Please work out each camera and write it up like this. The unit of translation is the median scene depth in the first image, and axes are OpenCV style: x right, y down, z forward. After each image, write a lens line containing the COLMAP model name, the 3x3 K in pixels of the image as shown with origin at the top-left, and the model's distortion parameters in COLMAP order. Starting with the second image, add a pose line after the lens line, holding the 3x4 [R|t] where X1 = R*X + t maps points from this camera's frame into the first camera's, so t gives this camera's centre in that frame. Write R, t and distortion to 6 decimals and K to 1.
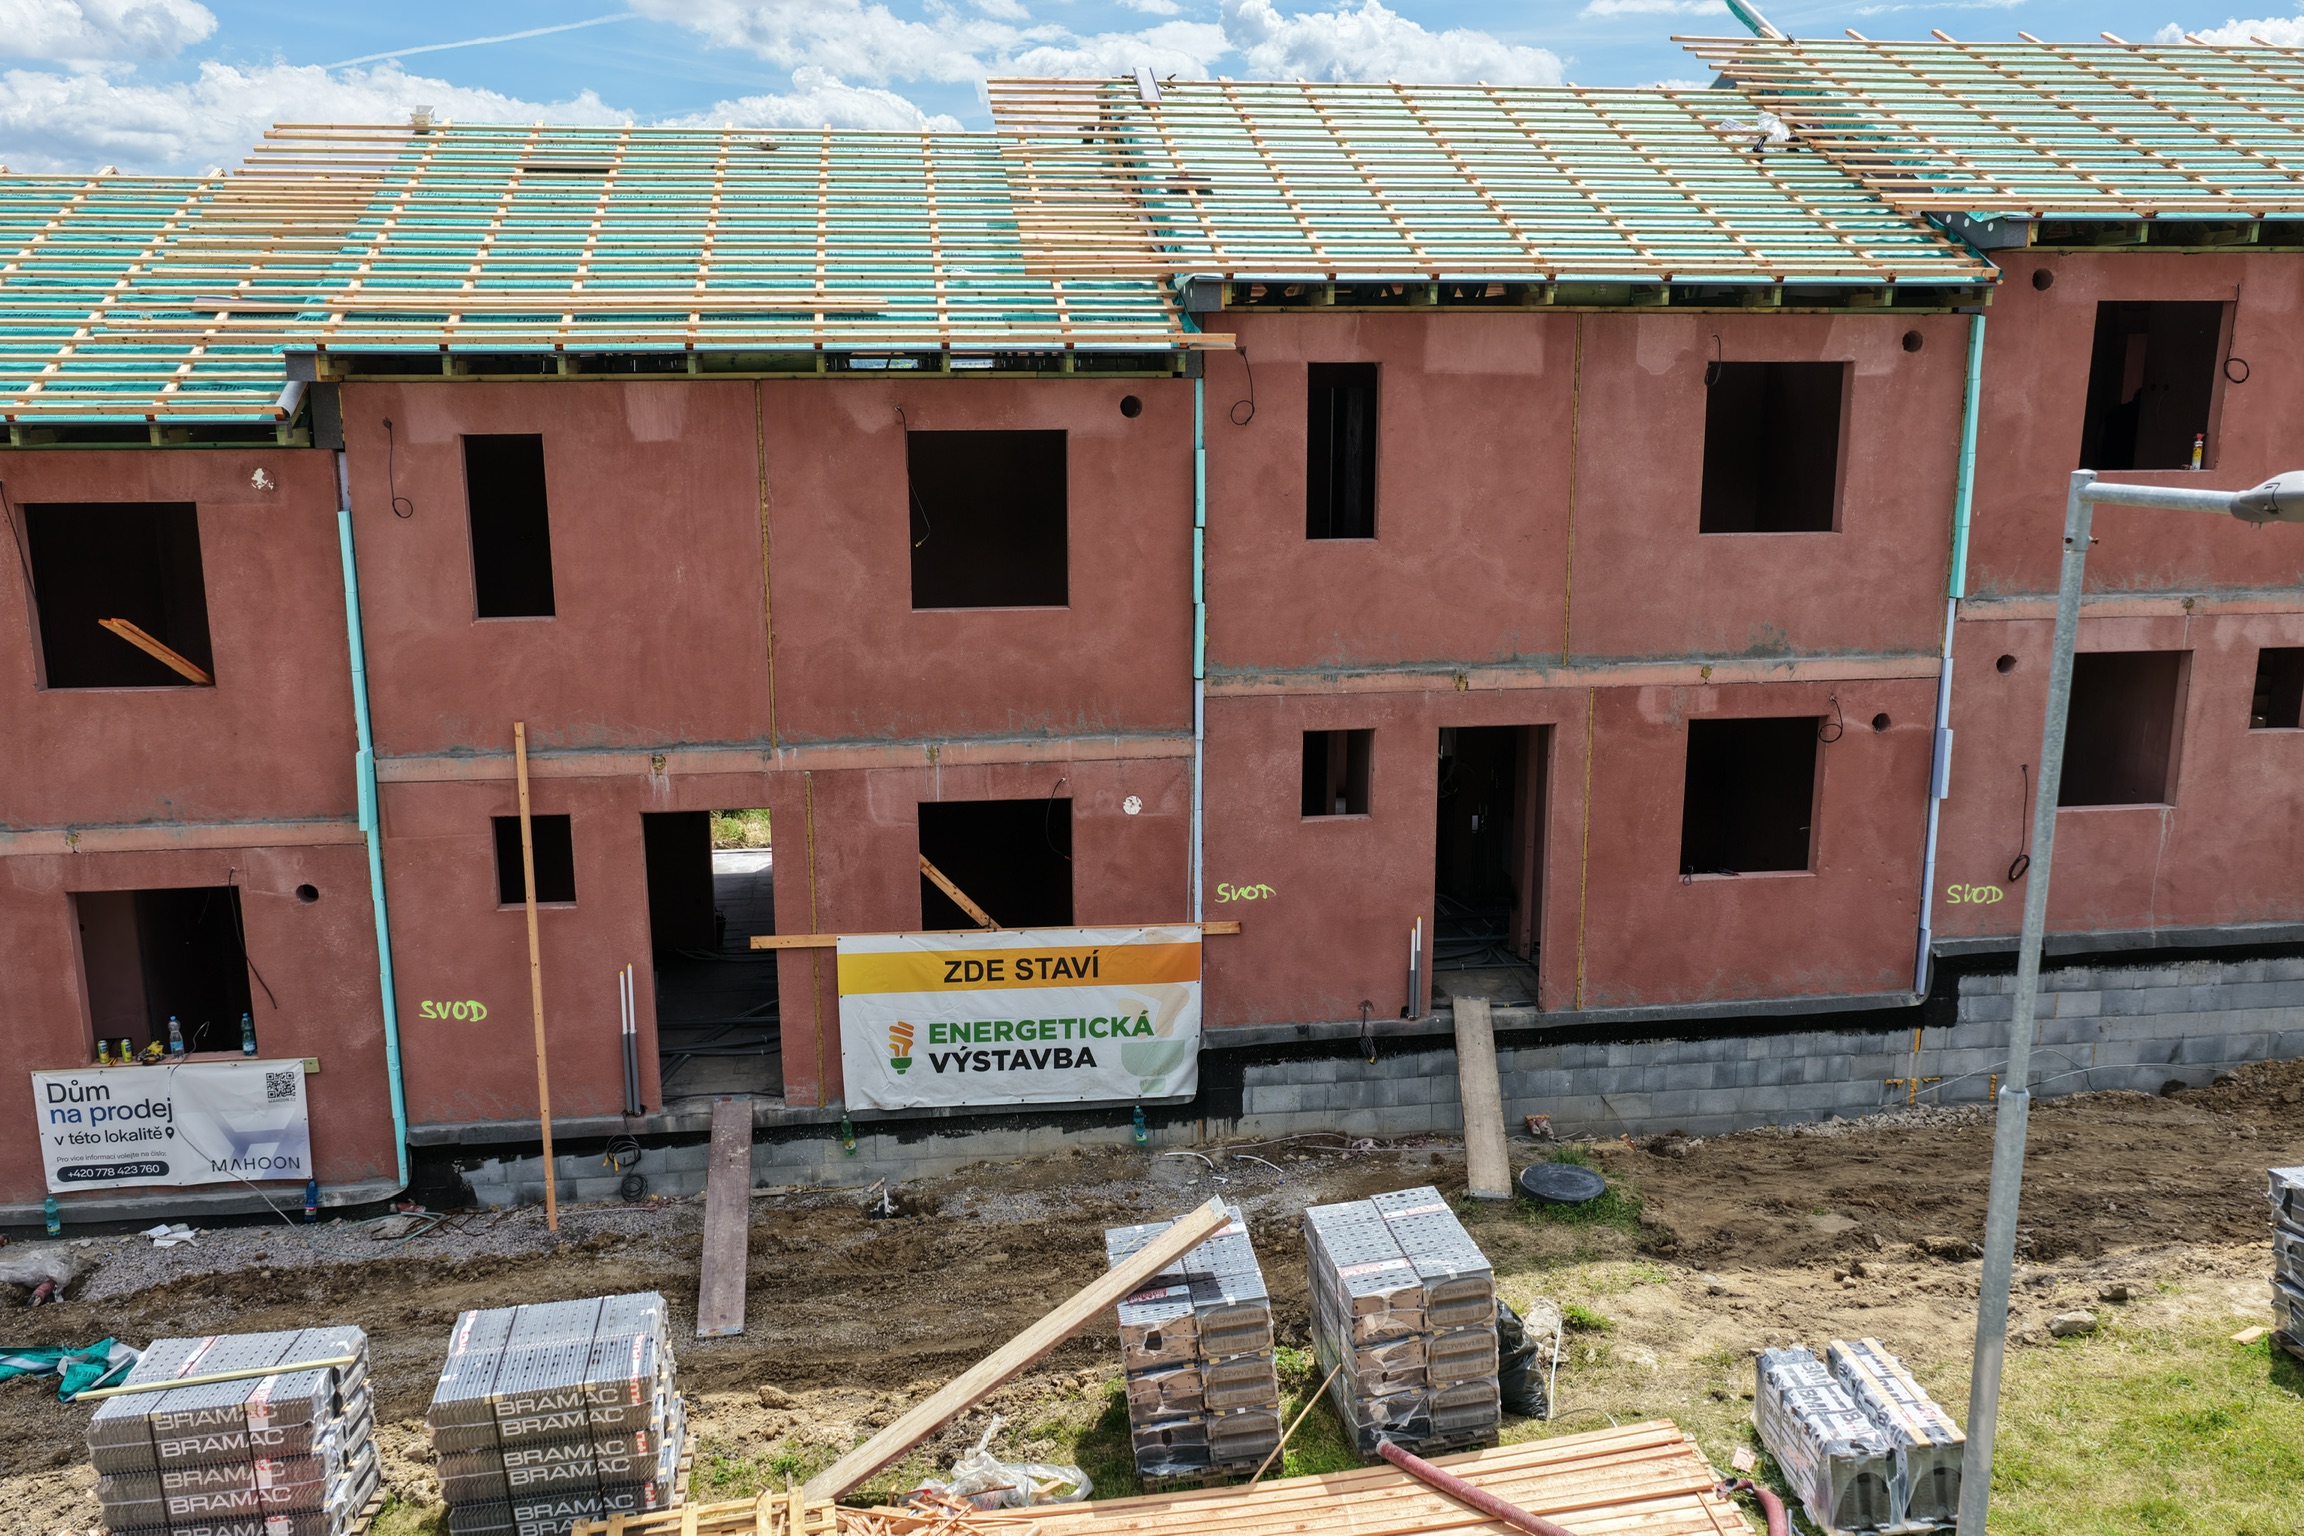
lens RADIAL K [[1894.7, 0, 1135.3], [0, 1894.7, 780.3], [0, 0, 1]] dist [-0.018575, 0.047427]
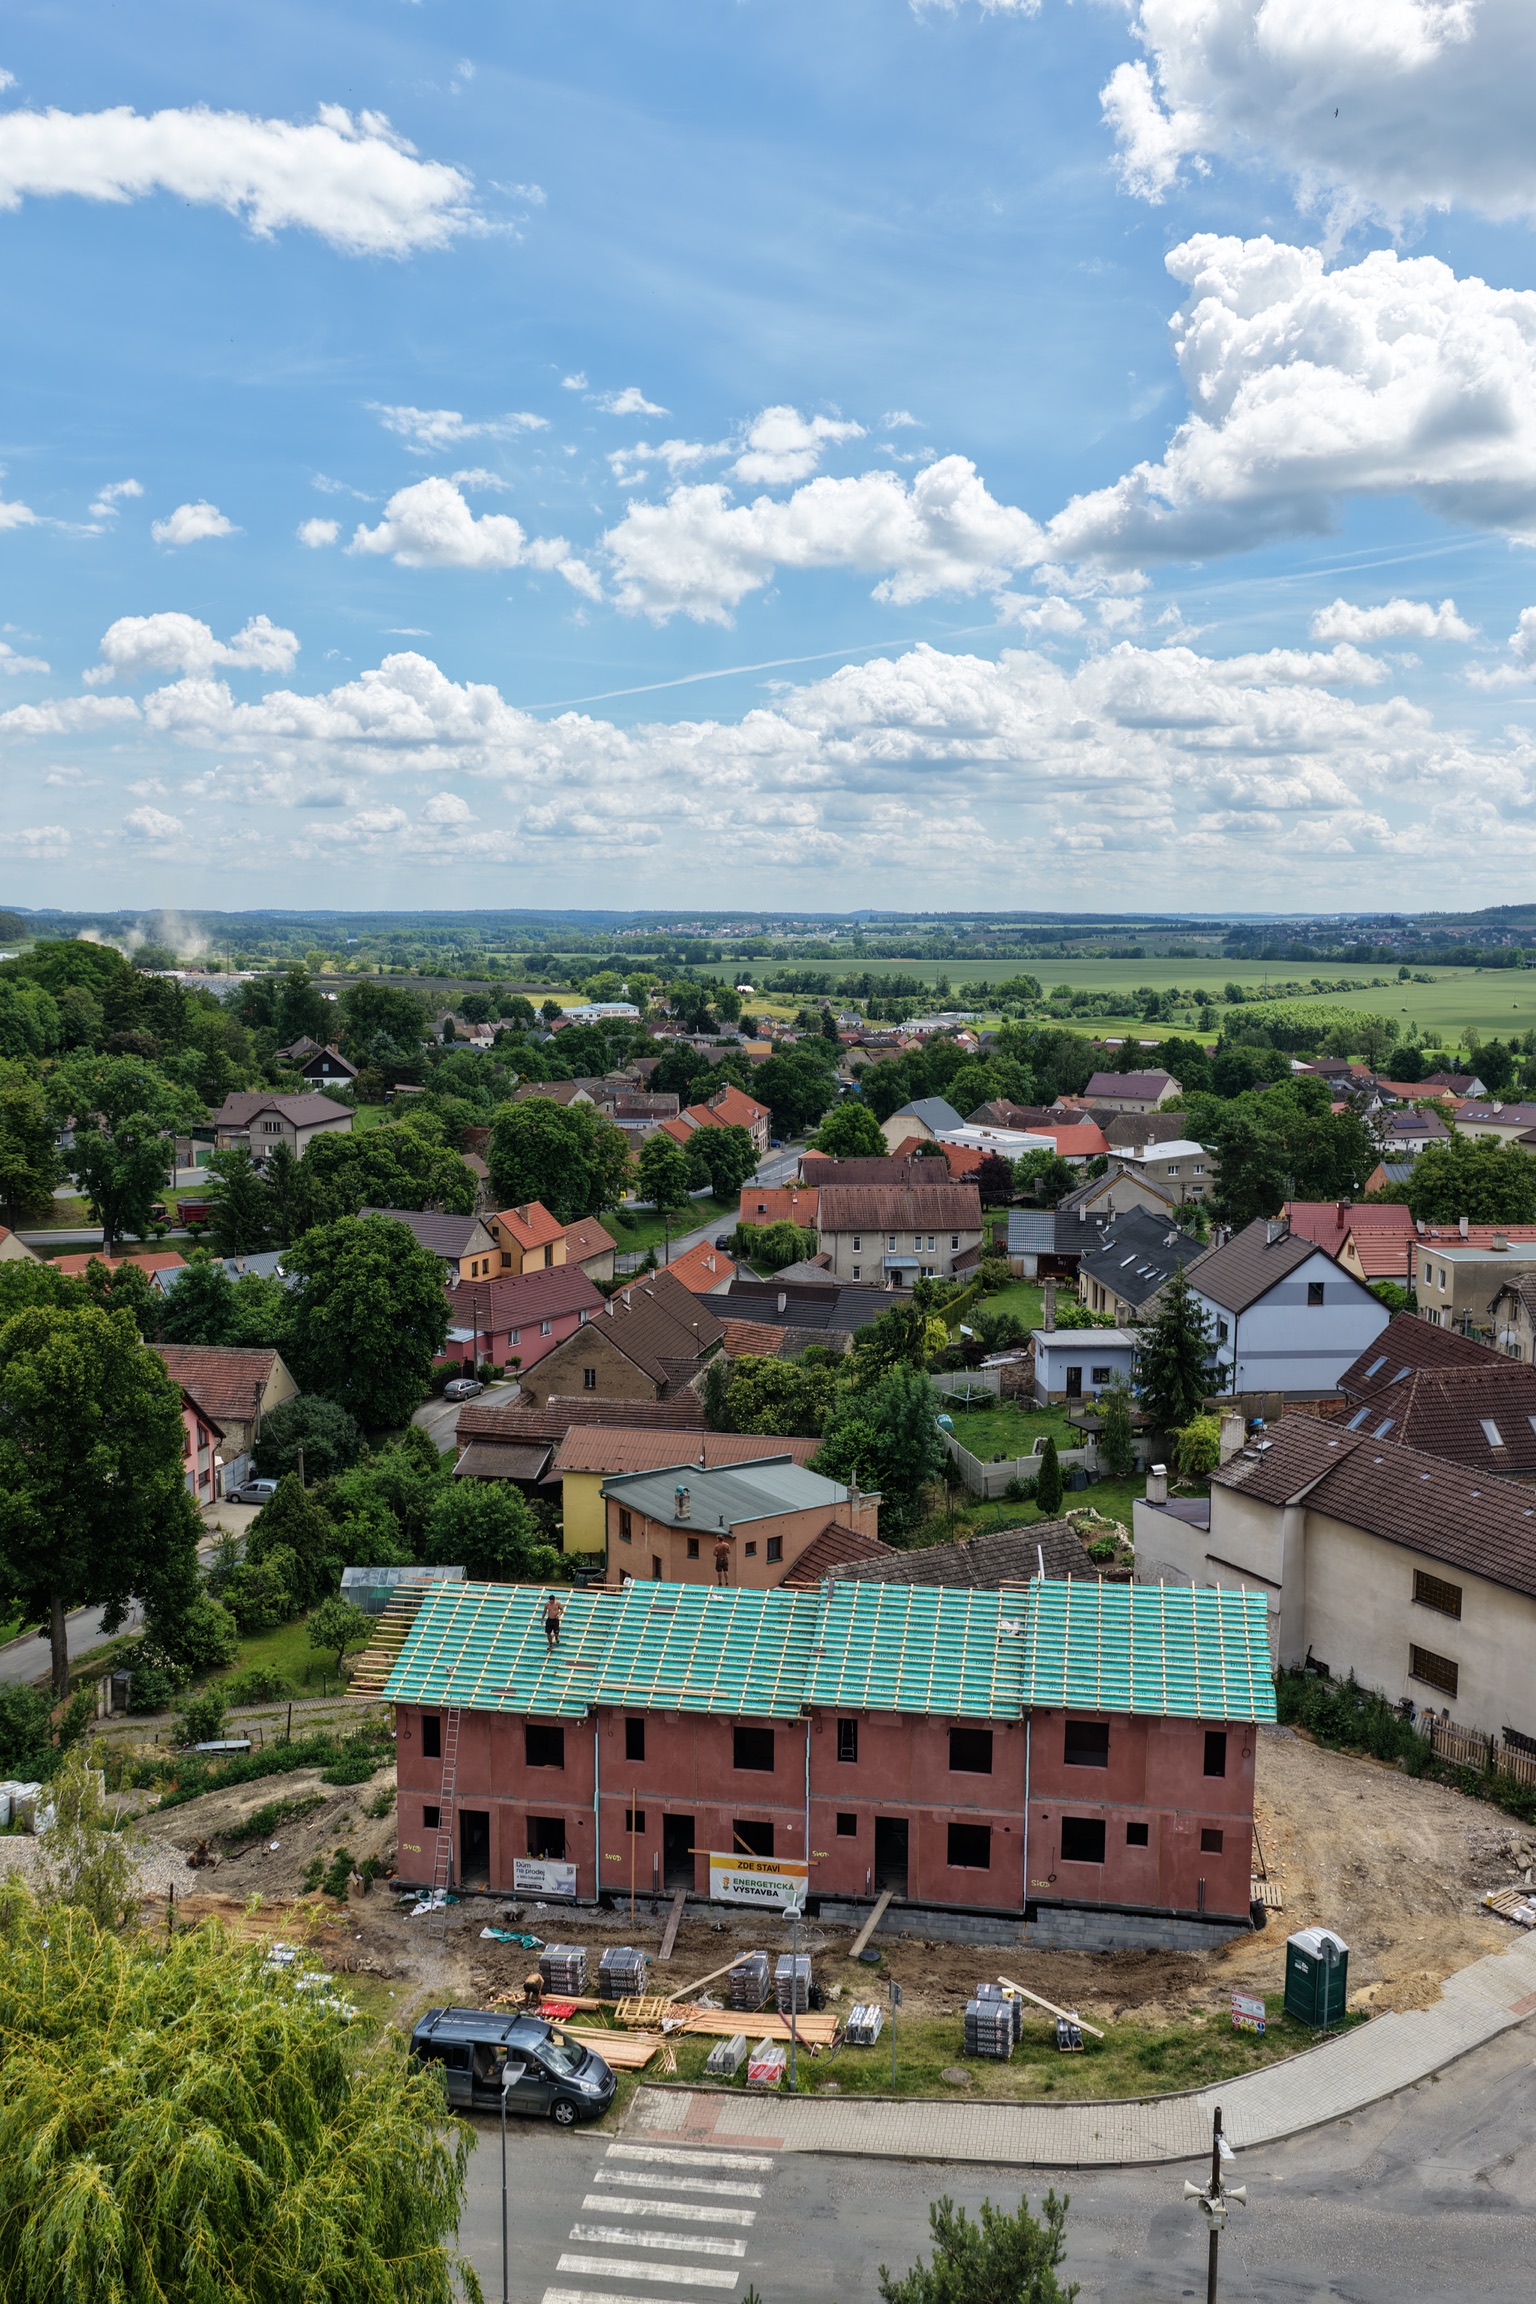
lens RADIAL K [[1894.7, 0, 765.0], [0, 1894.7, 1154.4], [0, 0, 1]] dist [-0.018575, 0.047427]
pose [[0.952014, 0.046278, -0.302537, 0.993460], [-0.074105, 0.993943, -0.081151, -0.973010], [0.296949, 0.099676, 0.949677, -2.605312]]
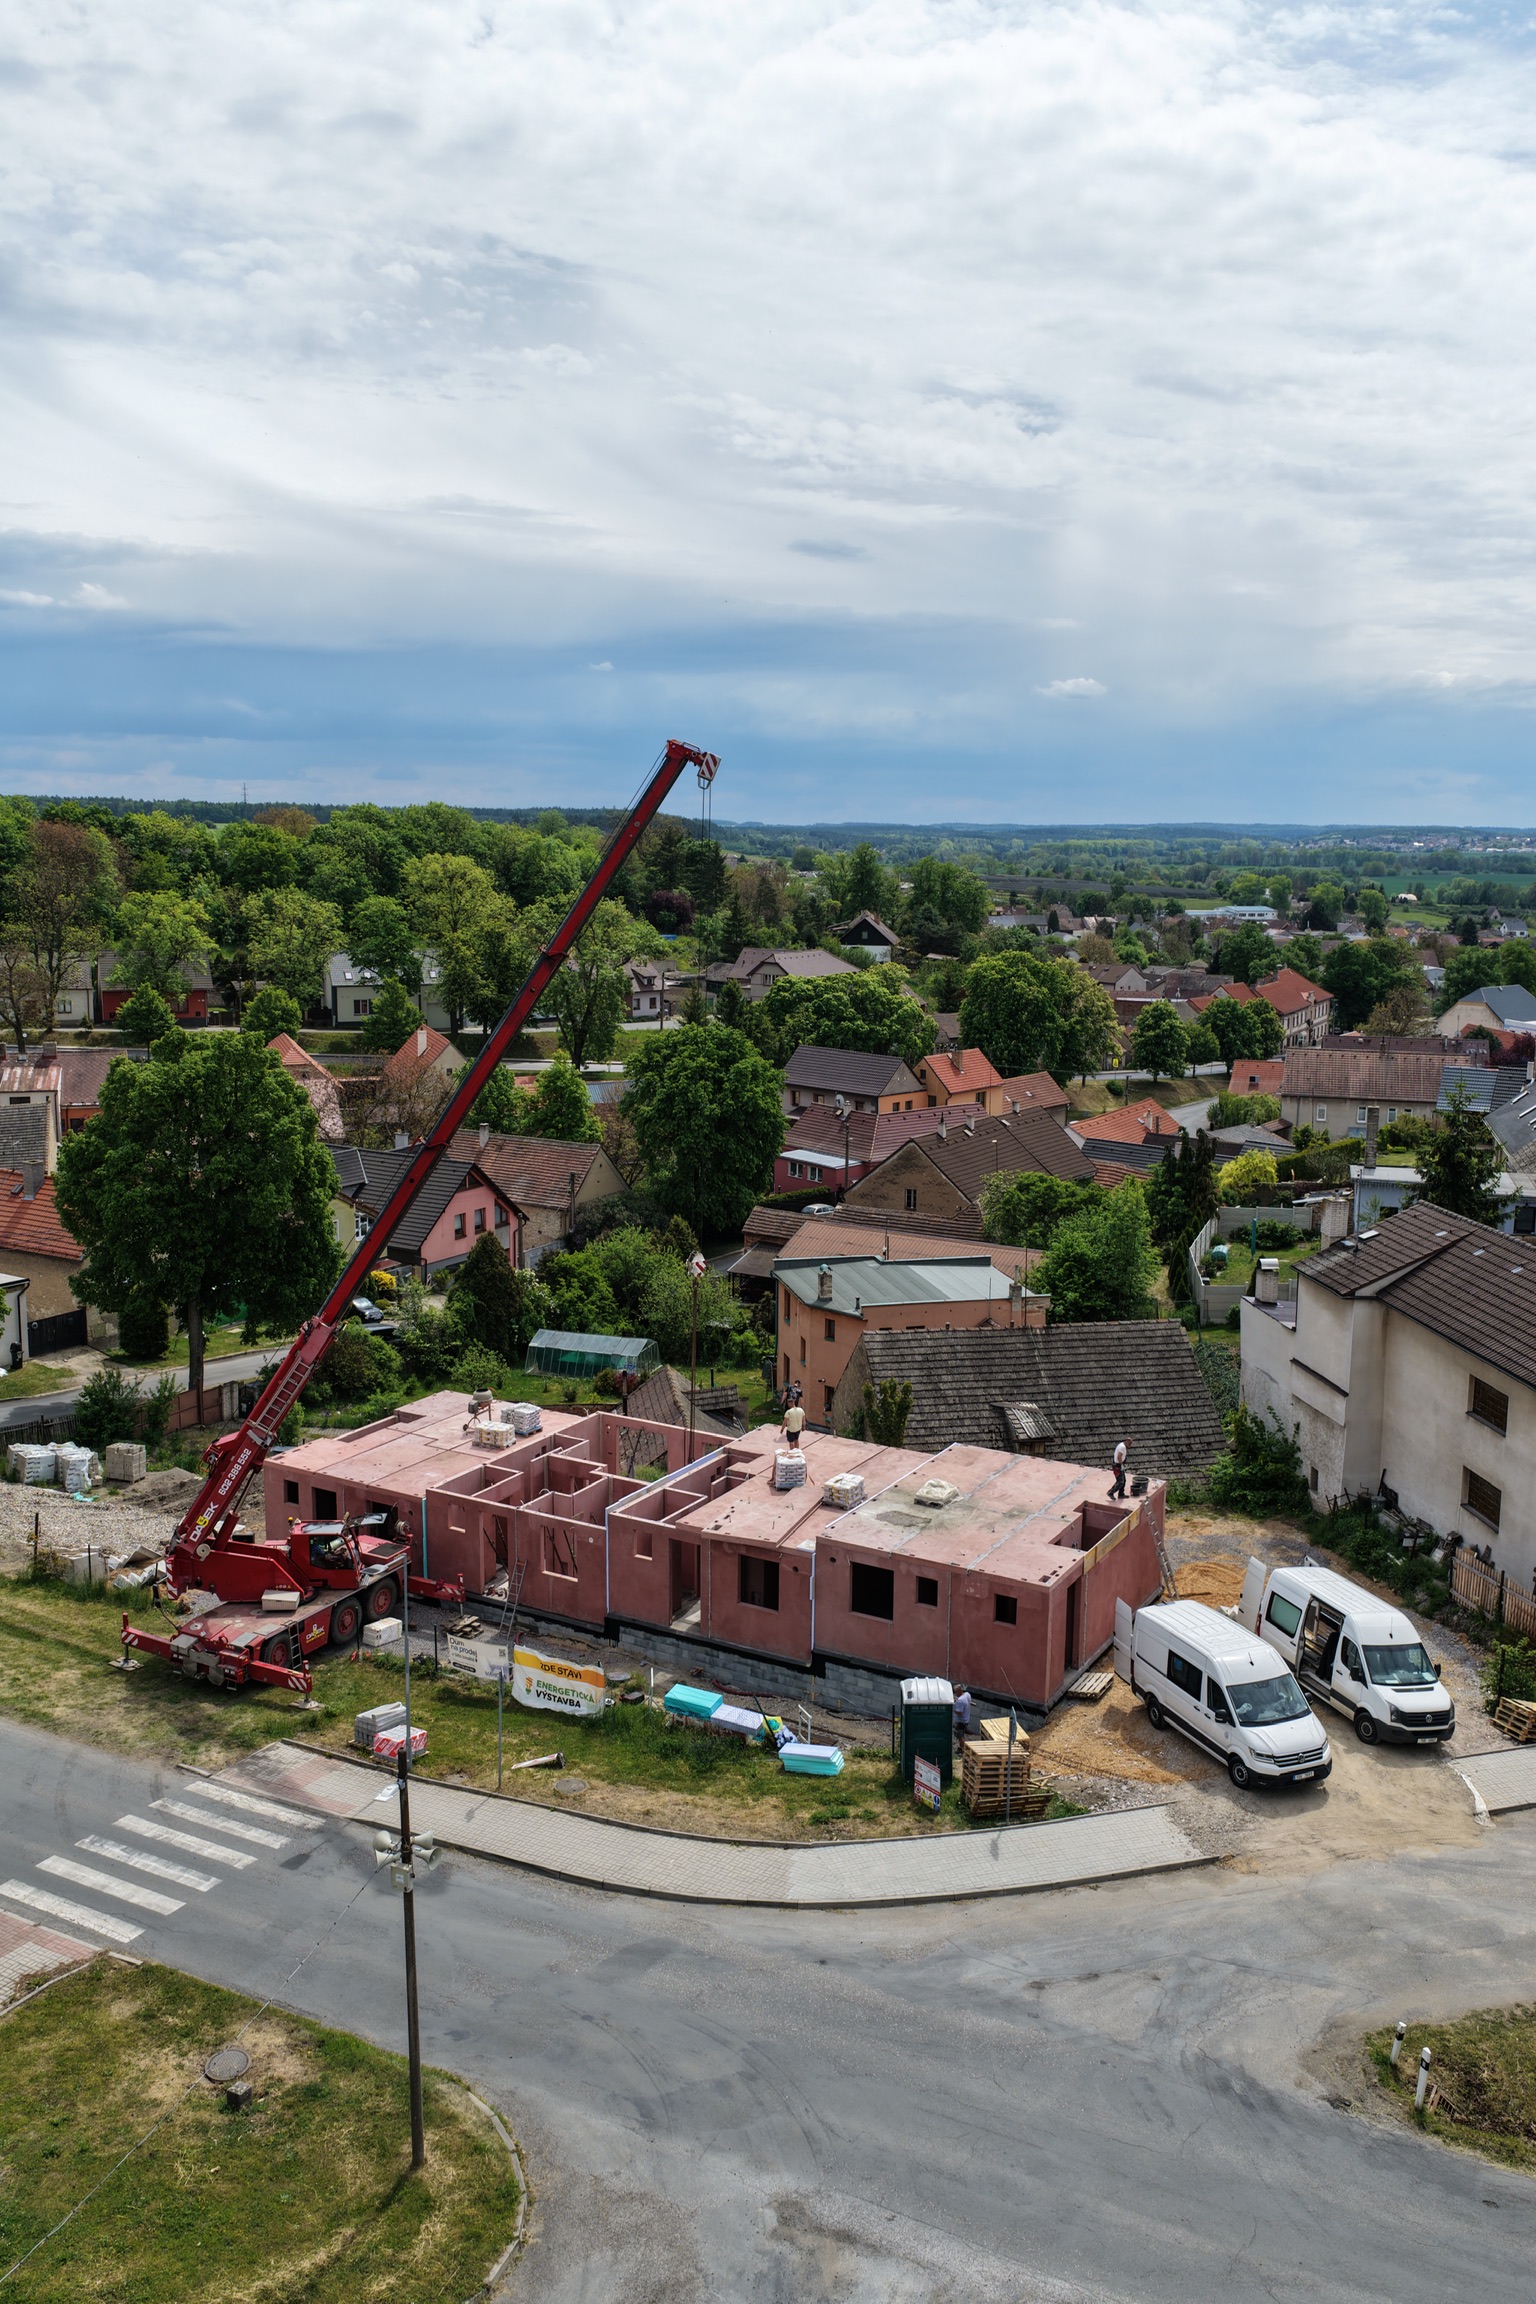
lens RADIAL K [[1894.7, 0, 770.4], [0, 1894.7, 1141.5], [0, 0, 1]] dist [-0.018575, 0.047427]
pose [[0.789414, 0.109860, -0.603951, 2.197631], [-0.142070, 0.989841, -0.005643, -0.712062], [0.597195, 0.090258, 0.797001, -1.558997]]
